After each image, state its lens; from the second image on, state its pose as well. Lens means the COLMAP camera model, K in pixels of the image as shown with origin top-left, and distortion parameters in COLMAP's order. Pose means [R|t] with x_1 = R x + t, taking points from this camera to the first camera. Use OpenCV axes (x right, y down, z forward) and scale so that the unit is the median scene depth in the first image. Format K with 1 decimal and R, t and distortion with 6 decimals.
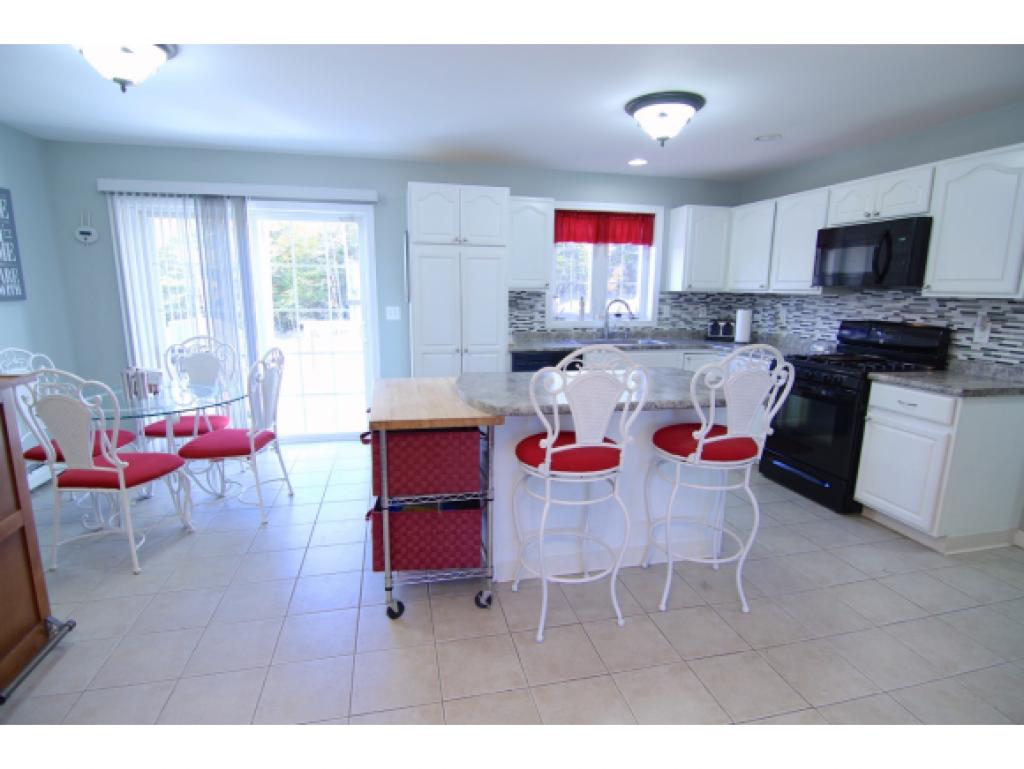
lens RADIAL K [[520.0, 0, 513.9], [0, 520.0, 388.2], [0, 0, 1]] dist [0.001810, -0.017229]
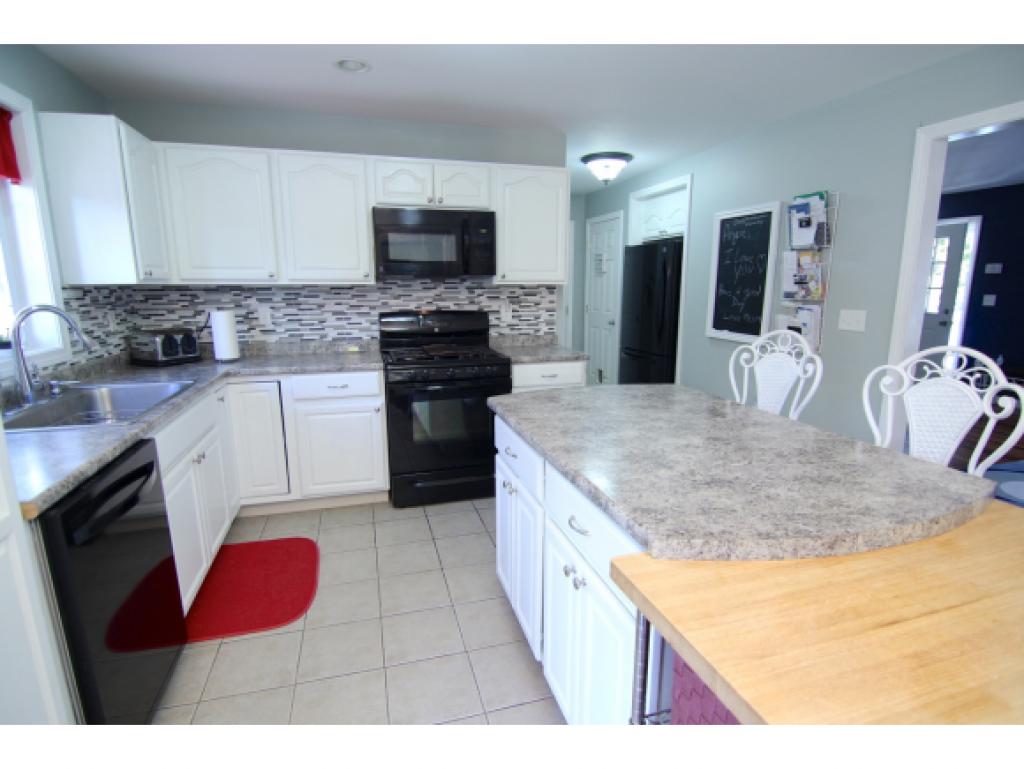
lens RADIAL K [[520.0, 0, 513.9], [0, 520.0, 388.2], [0, 0, 1]] dist [0.001810, -0.017229]
pose [[-0.059869, -0.203935, 0.977152, -0.259279], [0.188380, 0.959010, 0.211690, -0.136924], [-0.980270, 0.196749, -0.018998, 0.726575]]
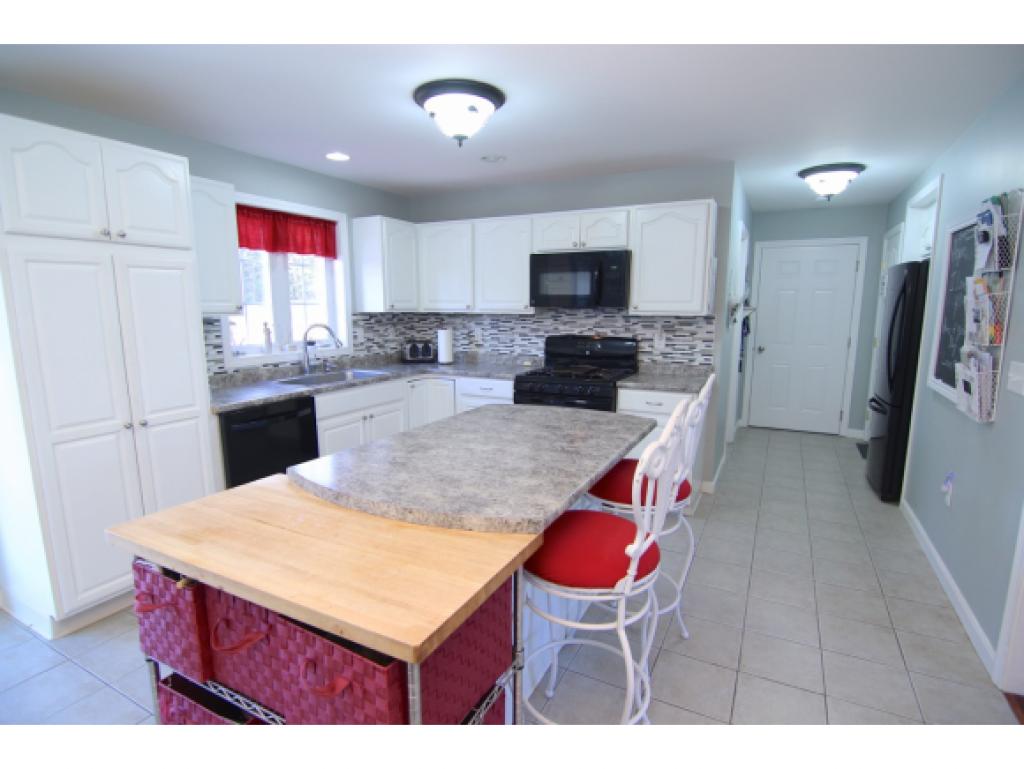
lens RADIAL K [[520.0, 0, 513.9], [0, 520.0, 388.2], [0, 0, 1]] dist [0.001810, -0.017229]
pose [[0.649965, -0.130116, 0.748743, -0.238418], [0.147942, 0.988049, 0.043277, -0.070593], [-0.745426, 0.082642, 0.661446, 0.285294]]
